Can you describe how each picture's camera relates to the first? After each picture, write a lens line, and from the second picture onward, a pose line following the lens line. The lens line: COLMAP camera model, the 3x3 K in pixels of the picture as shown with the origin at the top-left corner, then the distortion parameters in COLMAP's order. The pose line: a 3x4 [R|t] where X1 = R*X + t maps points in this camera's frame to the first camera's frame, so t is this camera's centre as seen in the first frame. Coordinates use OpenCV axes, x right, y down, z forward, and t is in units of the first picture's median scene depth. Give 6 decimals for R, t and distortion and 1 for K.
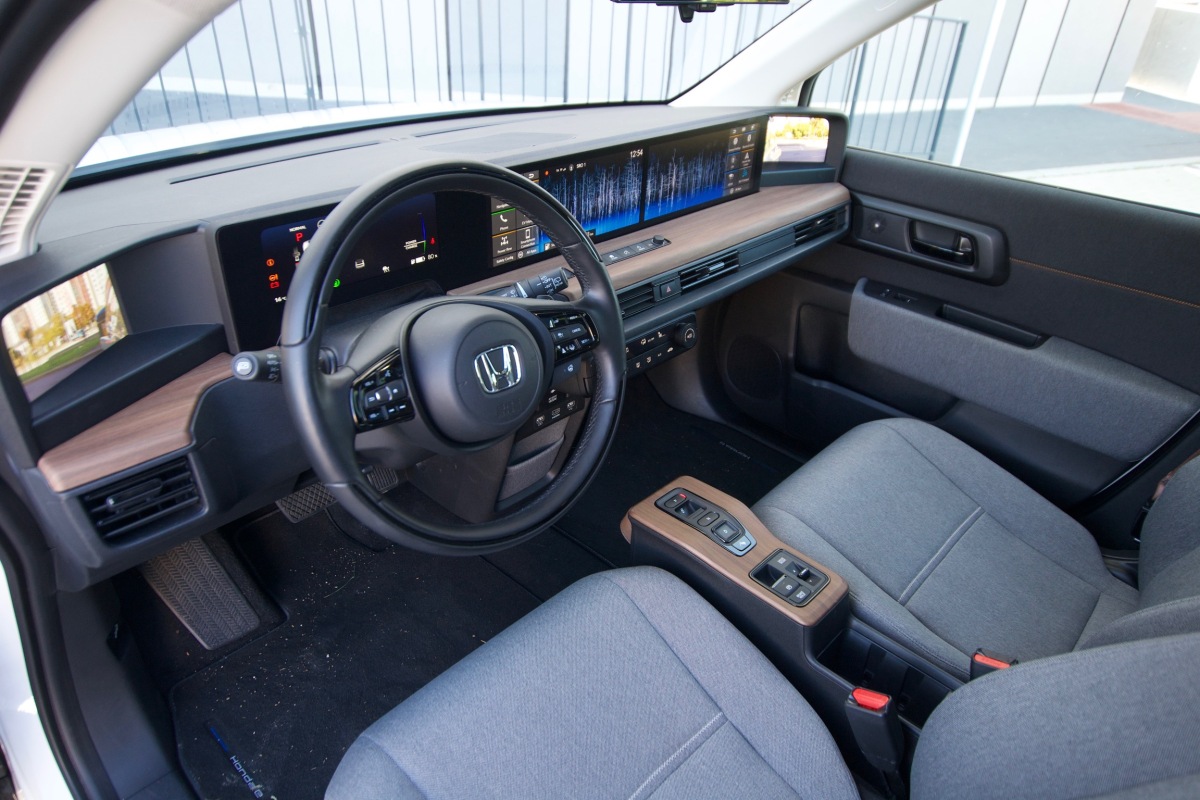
lens RADIAL K [[771.0, 0, 601.2], [0, 771.0, 413.0], [0, 0, 1]] dist [-0.008286, 0.002641]
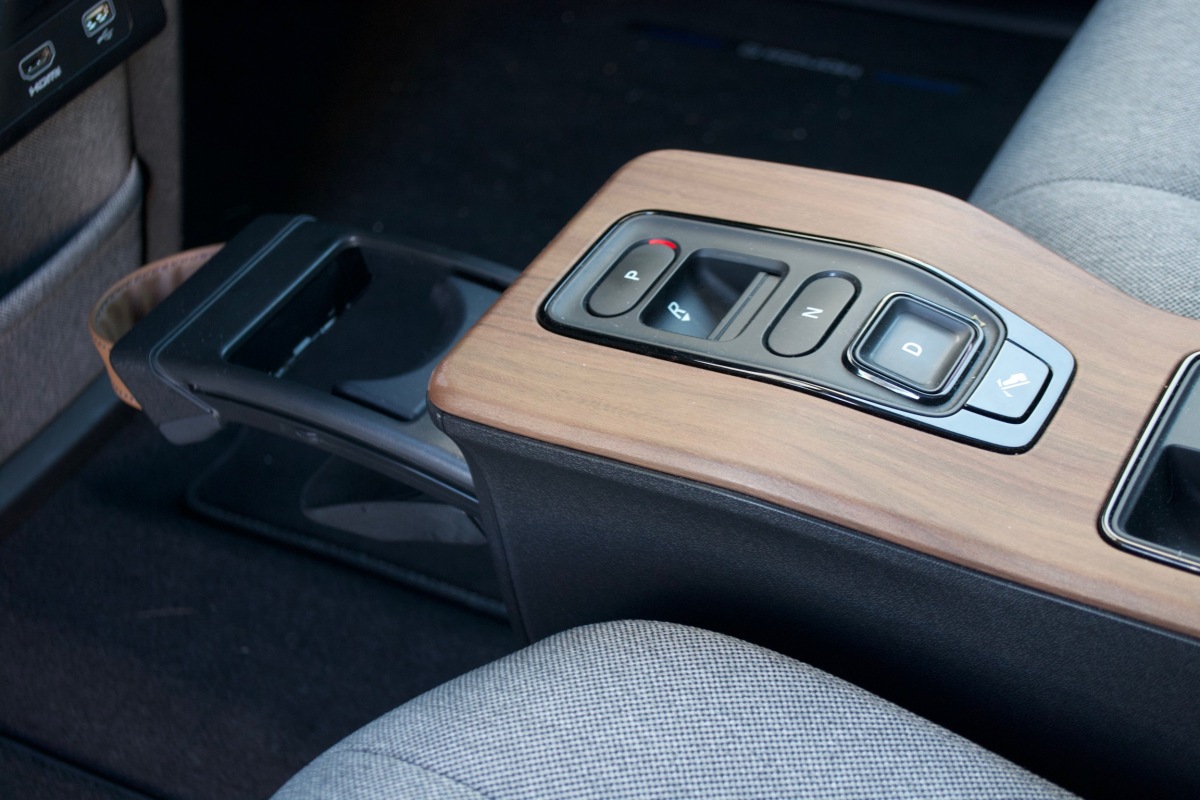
lens RADIAL K [[1865.9, 0, 600.0], [0, 1865.9, 400.0], [0, 0, 1]] dist [-0.006807, -0.009713]
pose [[0.956838, -0.285681, 0.053357, 0.055145], [0.275285, 0.949792, 0.148707, 0.073300], [-0.093161, -0.127600, 0.987441, 0.538066]]
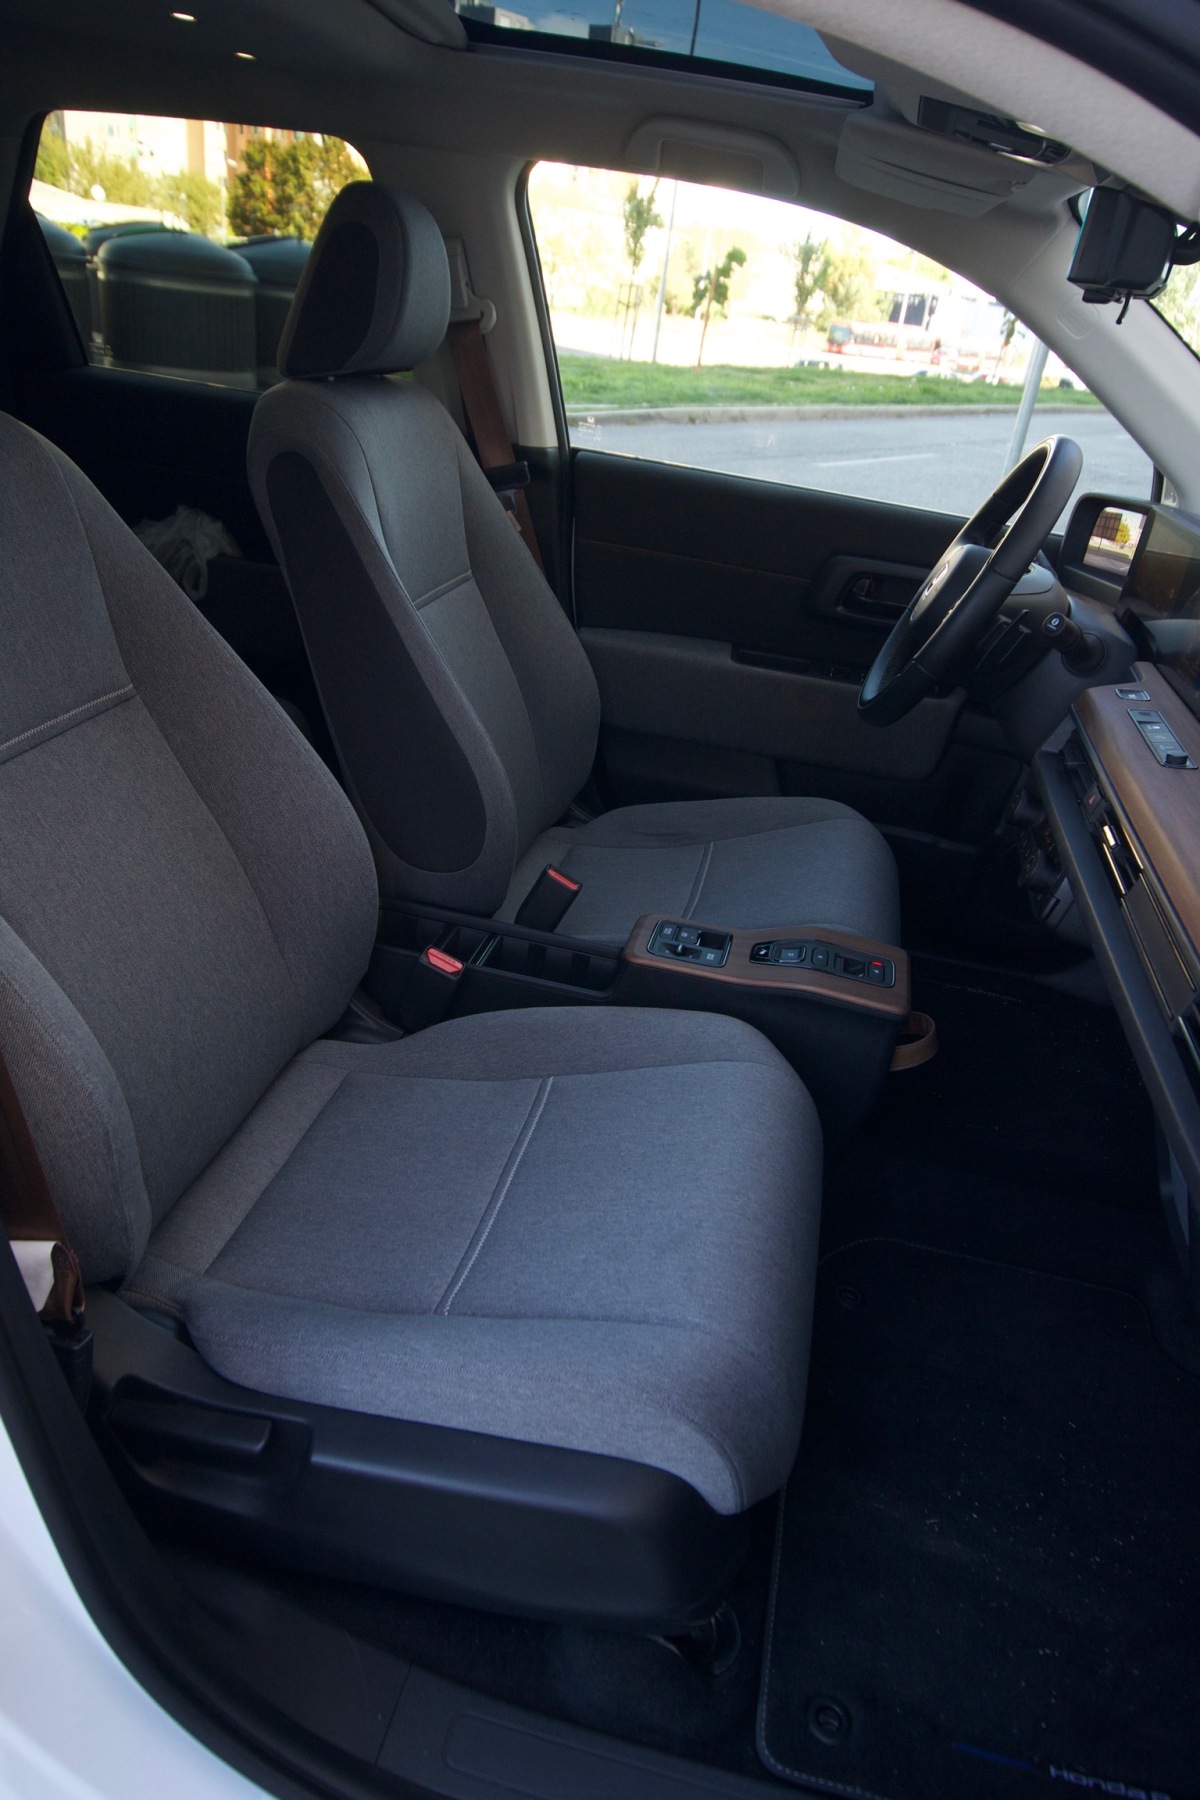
lens RADIAL K [[1156.5, 0, 600.0], [0, 1156.5, 900.0], [0, 0, 1]] dist [-0.008286, 0.002641]
pose [[-0.857205, 0.104515, -0.504258, 0.915513], [-0.384423, 0.521681, 0.761621, -0.693635], [0.342663, 0.846714, -0.407010, 1.384925]]
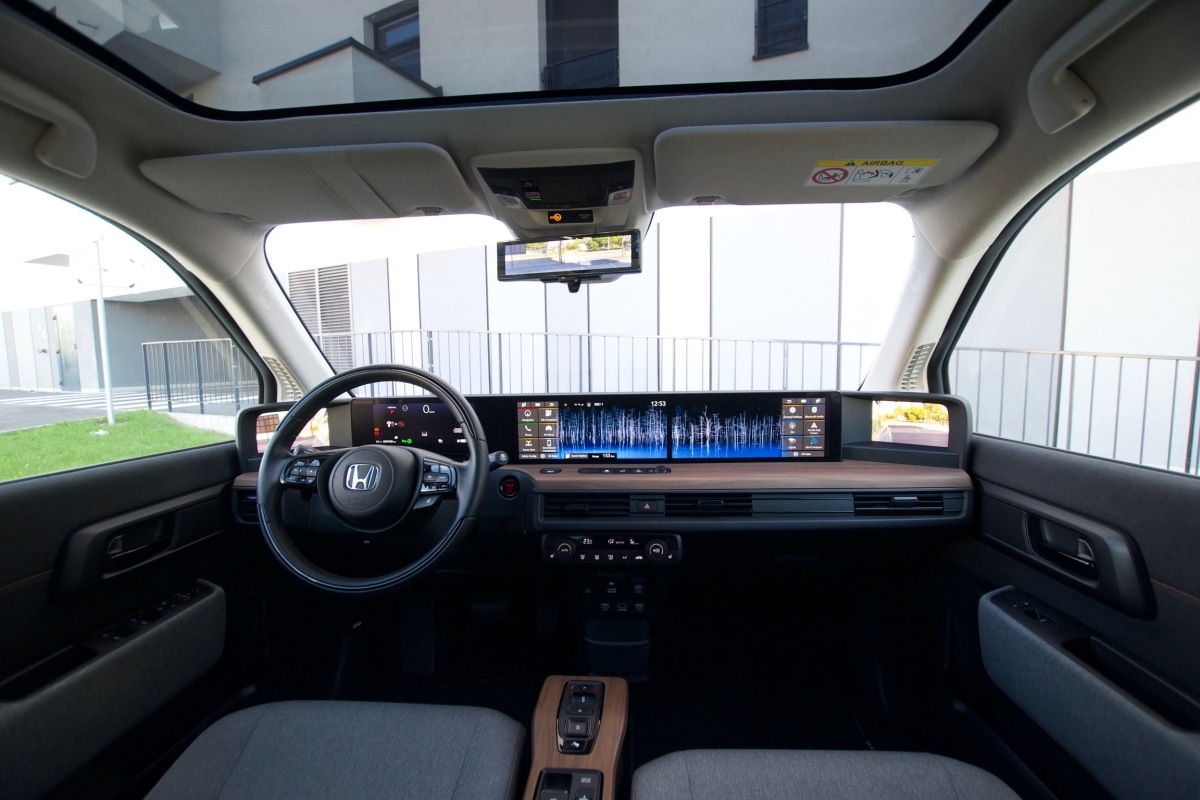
lens RADIAL K [[538.0, 0, 602.5], [0, 538.0, 411.6], [0, 0, 1]] dist [-0.033268, 0.000299]
pose [[0.638634, 0.020617, -0.769234, 0.727563], [-0.365023, 0.888133, -0.279246, -0.034438], [0.677425, 0.459124, 0.574718, 0.433065]]
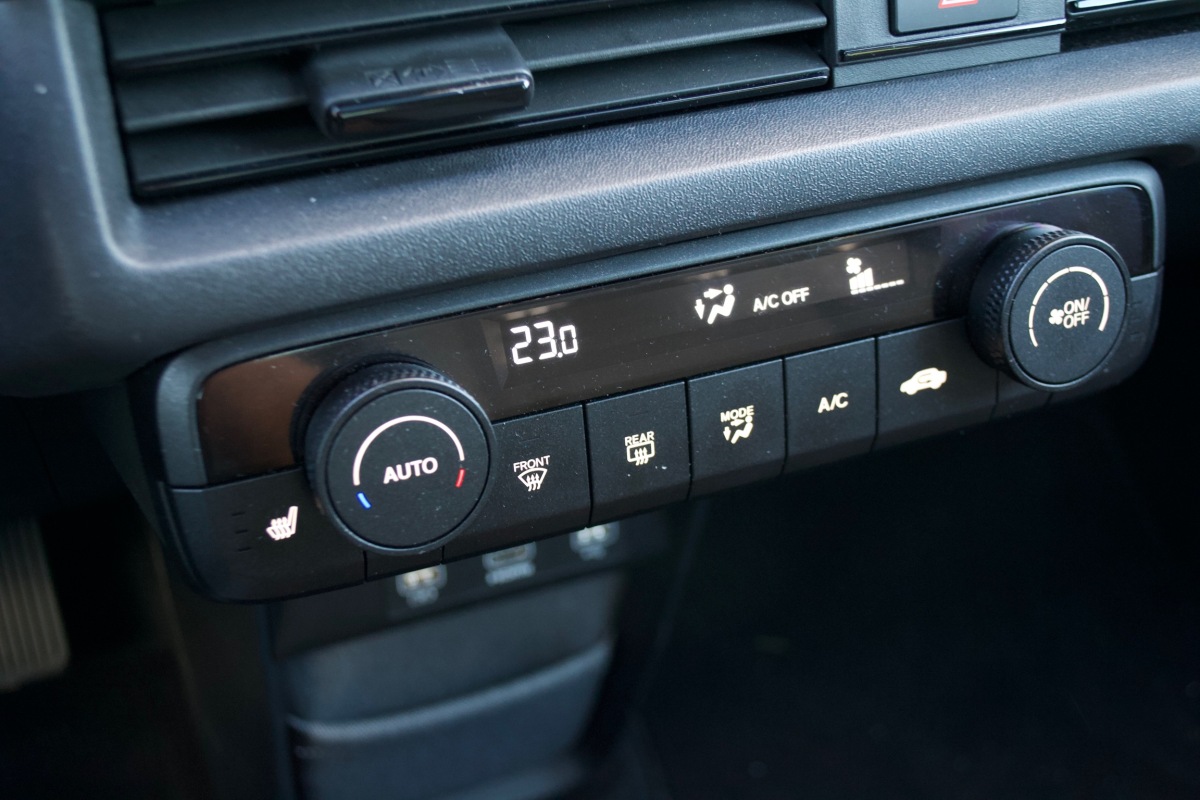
lens RADIAL K [[1497.8, 0, 600.0], [0, 1497.8, 400.0], [0, 0, 1]] dist [-0.005274, -0.003354]
pose [[0.912571, 0.168962, -0.372378, 0.155951], [-0.171591, 0.984816, 0.026339, -0.081279], [0.371174, 0.039861, 0.927707, 0.751343]]
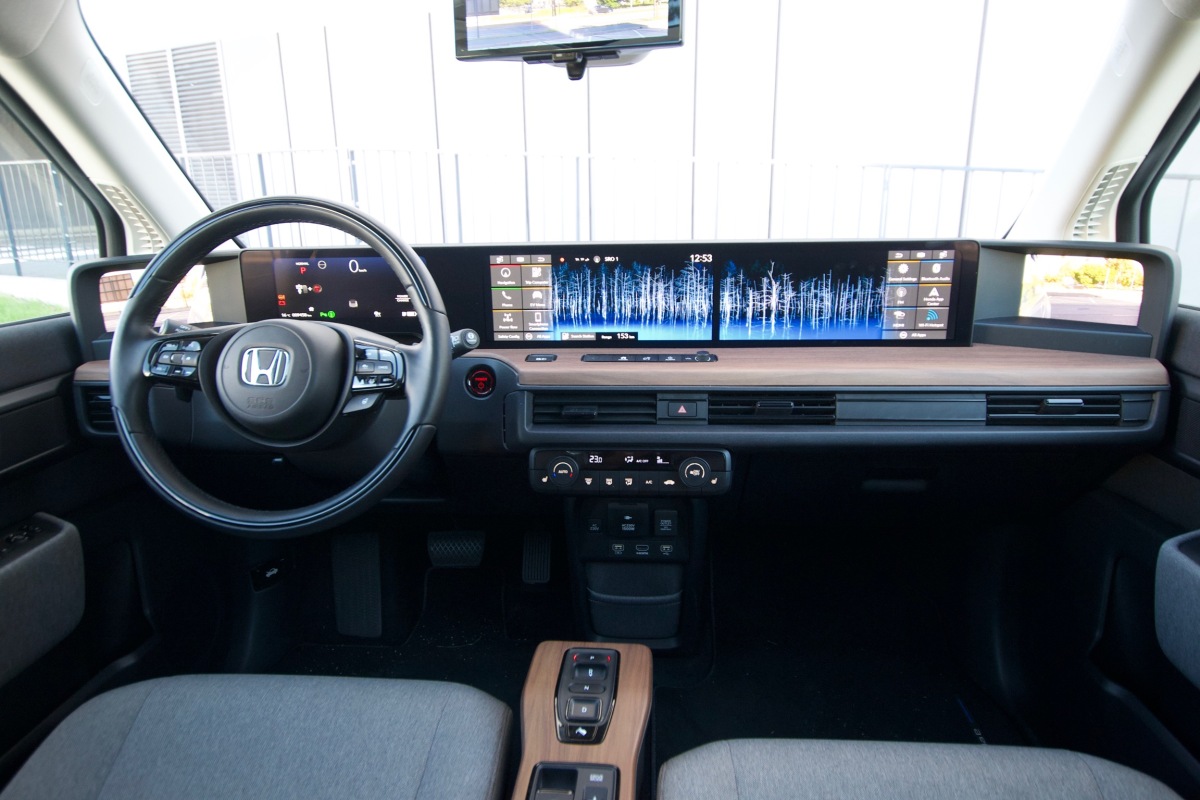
lens RADIAL K [[771.0, 0, 601.2], [0, 771.0, 413.0], [0, 0, 1]] dist [-0.008286, 0.002641]
pose [[0.632217, 0.159259, -0.758247, 0.702408], [-0.369215, 0.922309, -0.114129, -0.033004], [0.681162, 0.352111, 0.641901, 0.440586]]
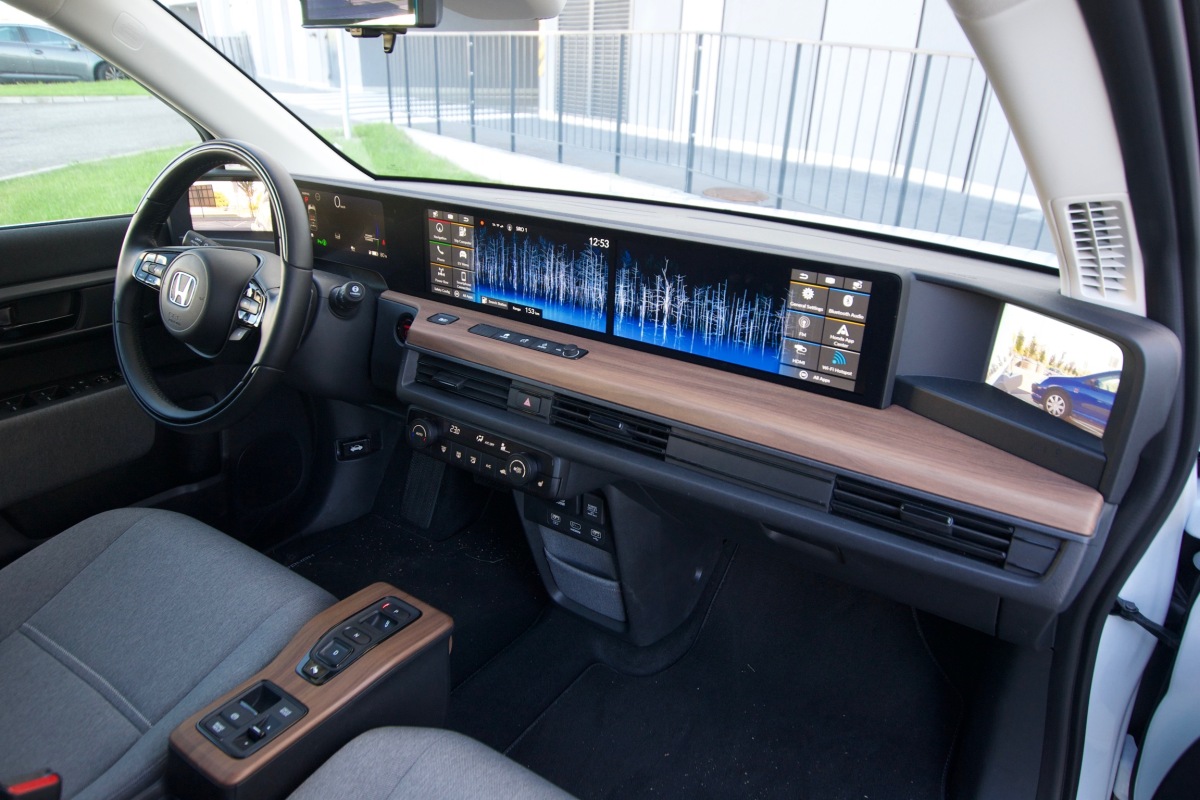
lens RADIAL K [[810.4, 0, 597.4], [0, 810.4, 406.8], [0, 0, 1]] dist [-0.004990, 0.000082]
pose [[0.155977, 0.349625, -0.923815, 0.917393], [-0.538578, 0.814107, 0.217172, -0.398618], [0.828013, 0.463672, 0.315283, 0.855101]]
